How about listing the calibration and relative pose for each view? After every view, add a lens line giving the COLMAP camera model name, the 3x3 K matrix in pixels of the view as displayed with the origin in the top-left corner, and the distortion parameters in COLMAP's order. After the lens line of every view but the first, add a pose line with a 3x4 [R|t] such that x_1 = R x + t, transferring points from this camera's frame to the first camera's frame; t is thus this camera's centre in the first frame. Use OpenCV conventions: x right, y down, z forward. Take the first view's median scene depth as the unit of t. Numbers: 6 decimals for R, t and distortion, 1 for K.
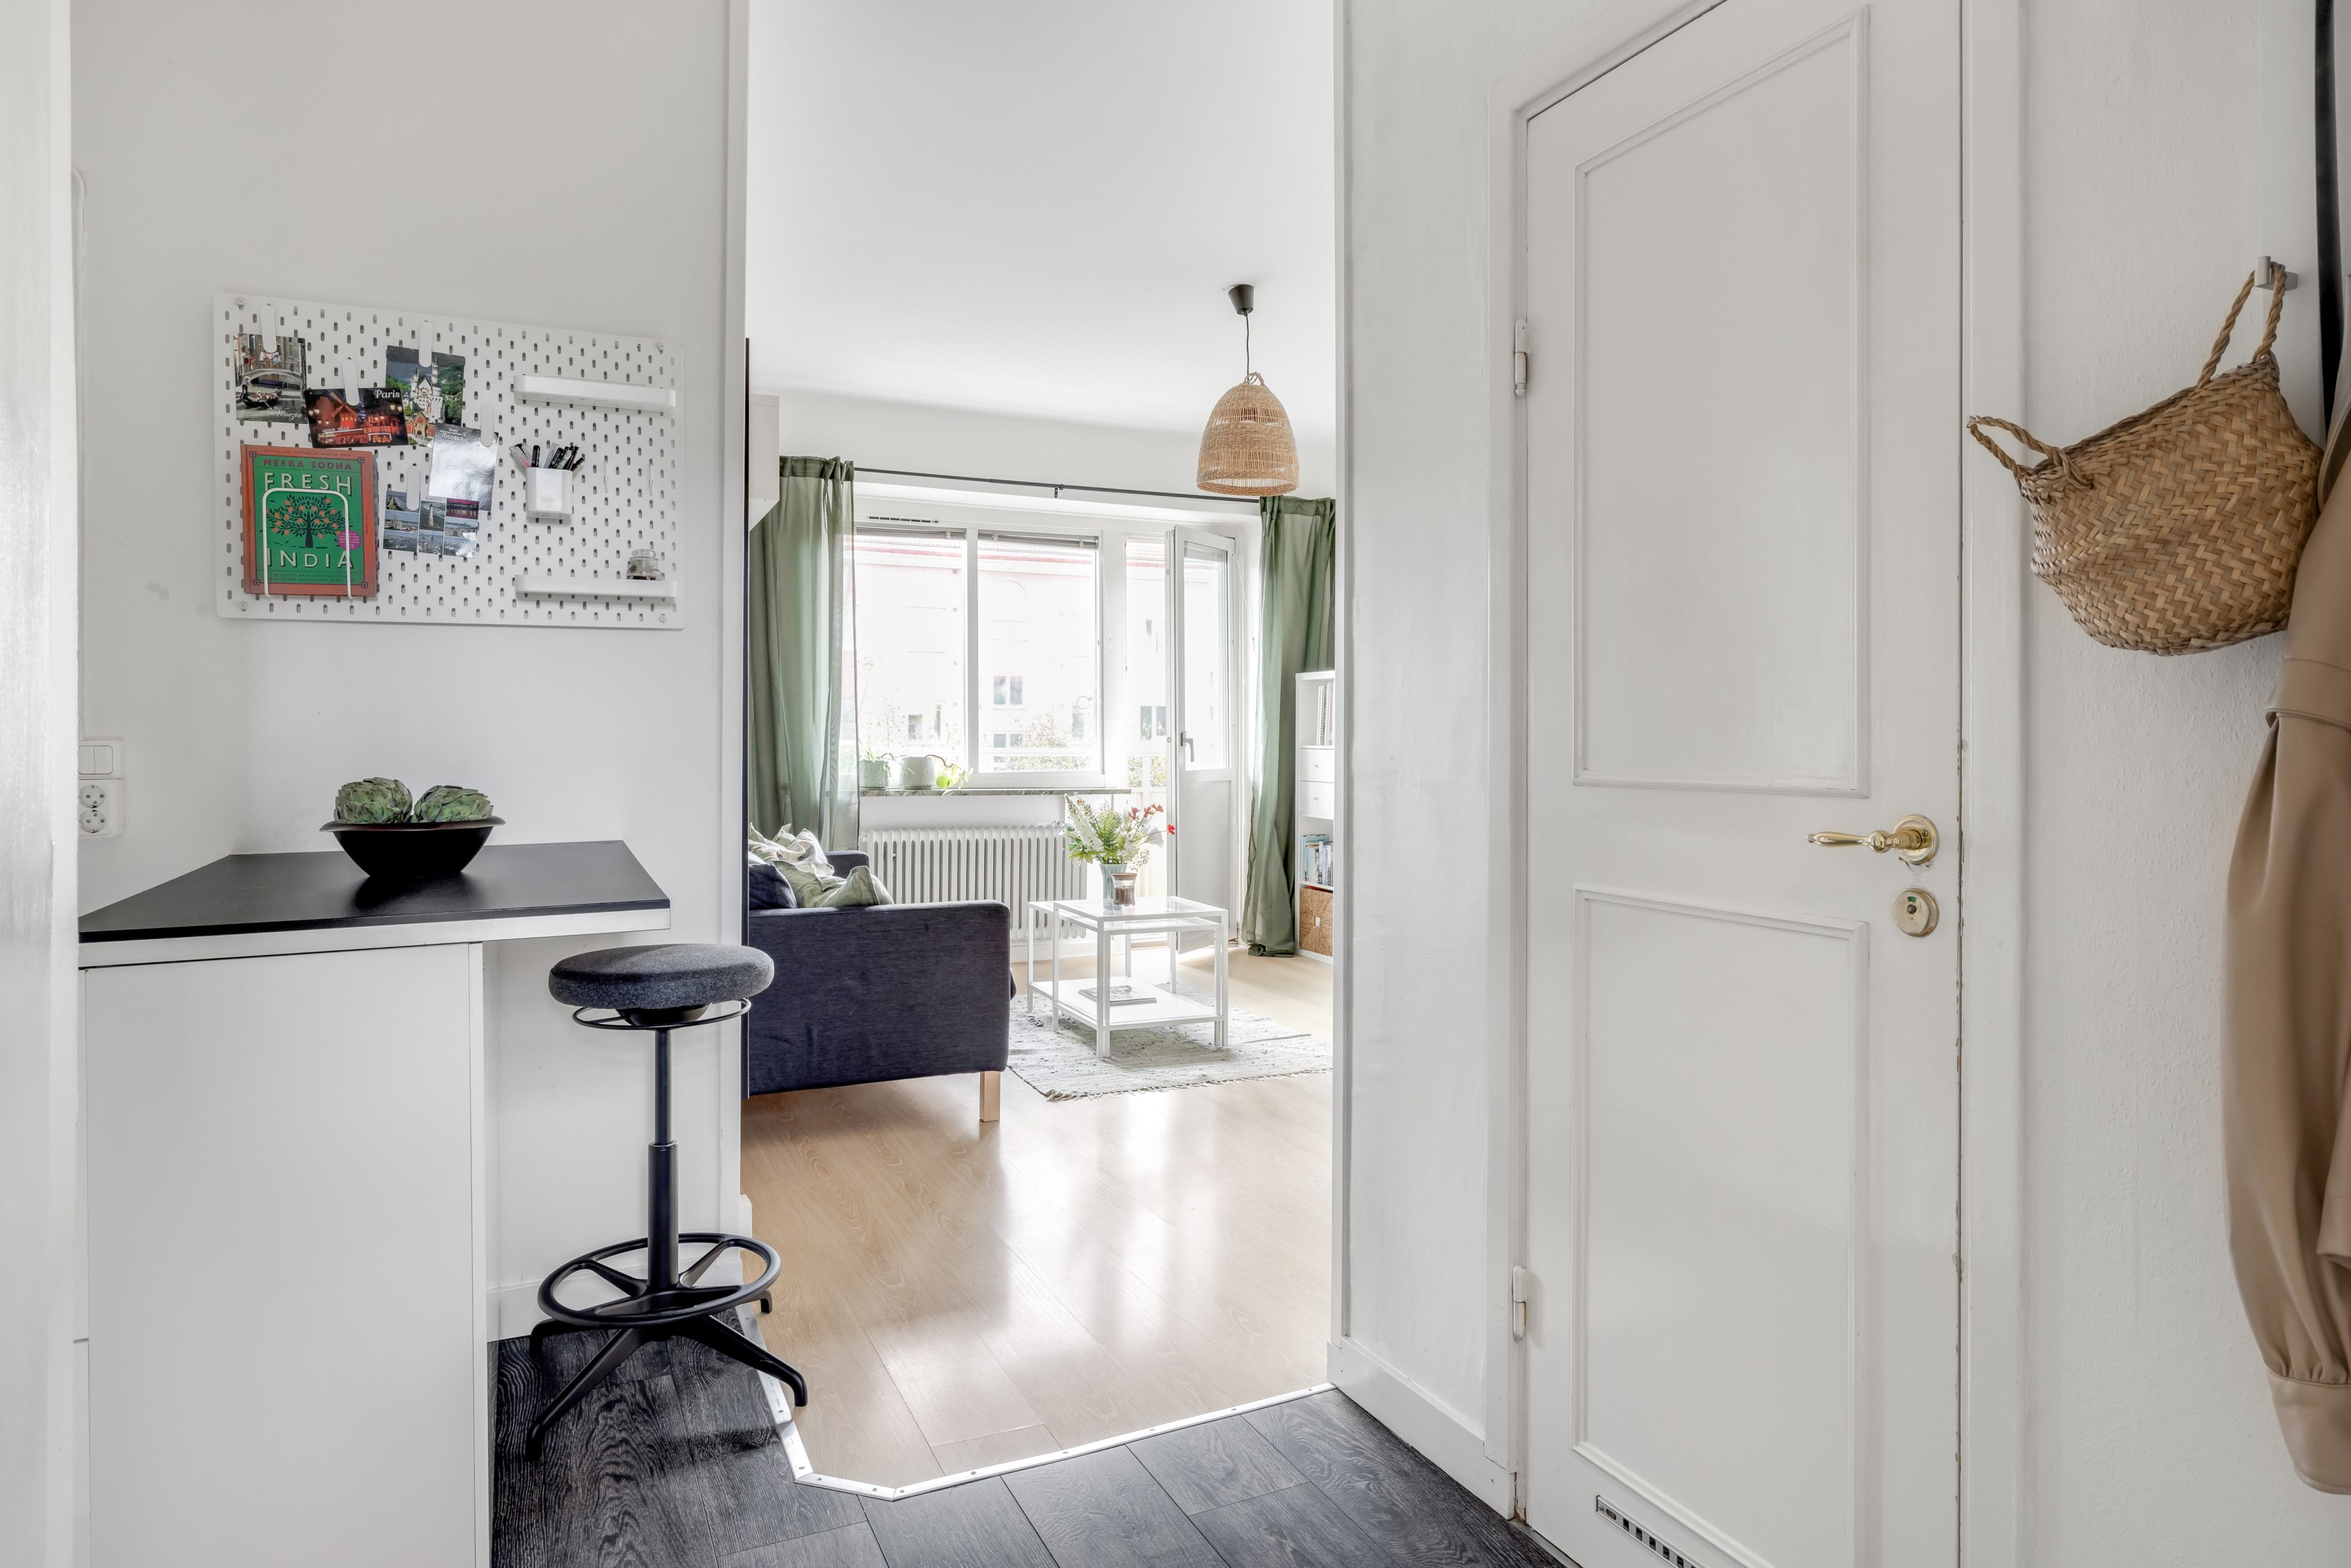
lens RADIAL K [[1445.2, 0, 1182.4], [0, 1445.2, 757.8], [0, 0, 1]] dist [-0.001915, 0.001188]
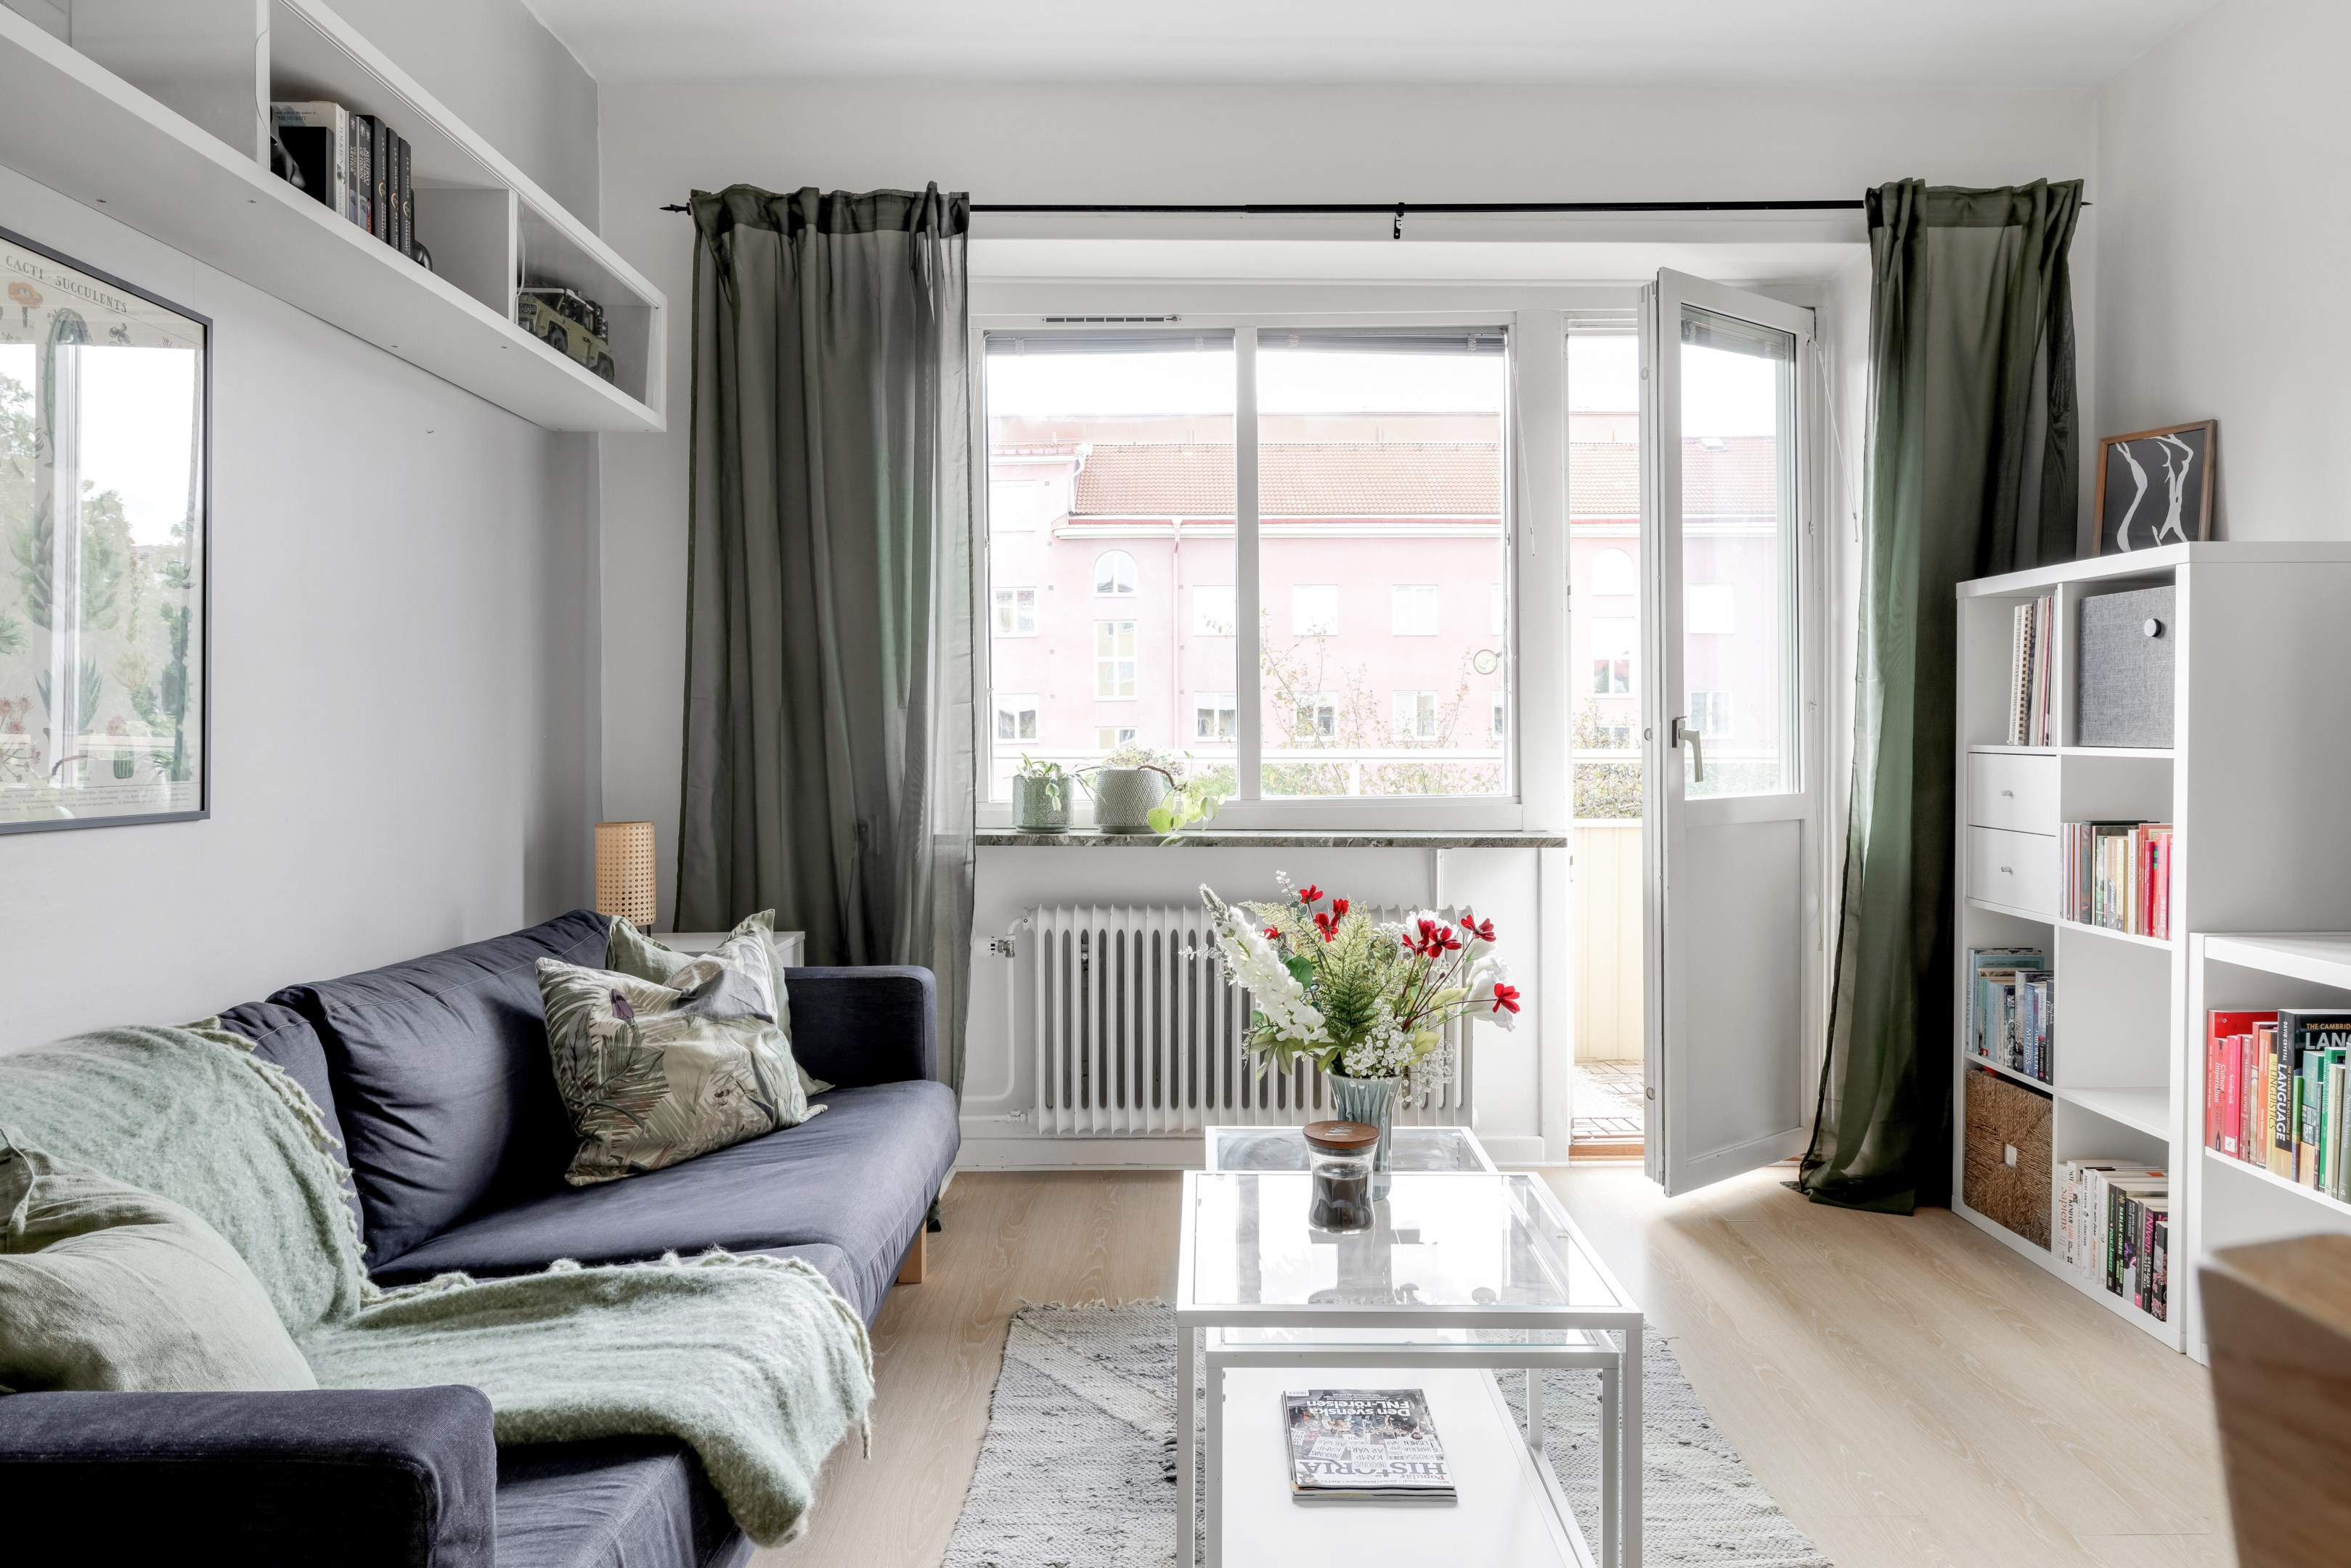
lens RADIAL K [[1445.2, 0, 1182.4], [0, 1445.2, 757.8], [0, 0, 1]] dist [-0.001915, 0.001188]
pose [[0.907501, 0.002191, -0.420044, 0.050341], [-0.001582, 0.999997, 0.001799, -0.005542], [0.420047, -0.000968, 0.907502, 0.508513]]
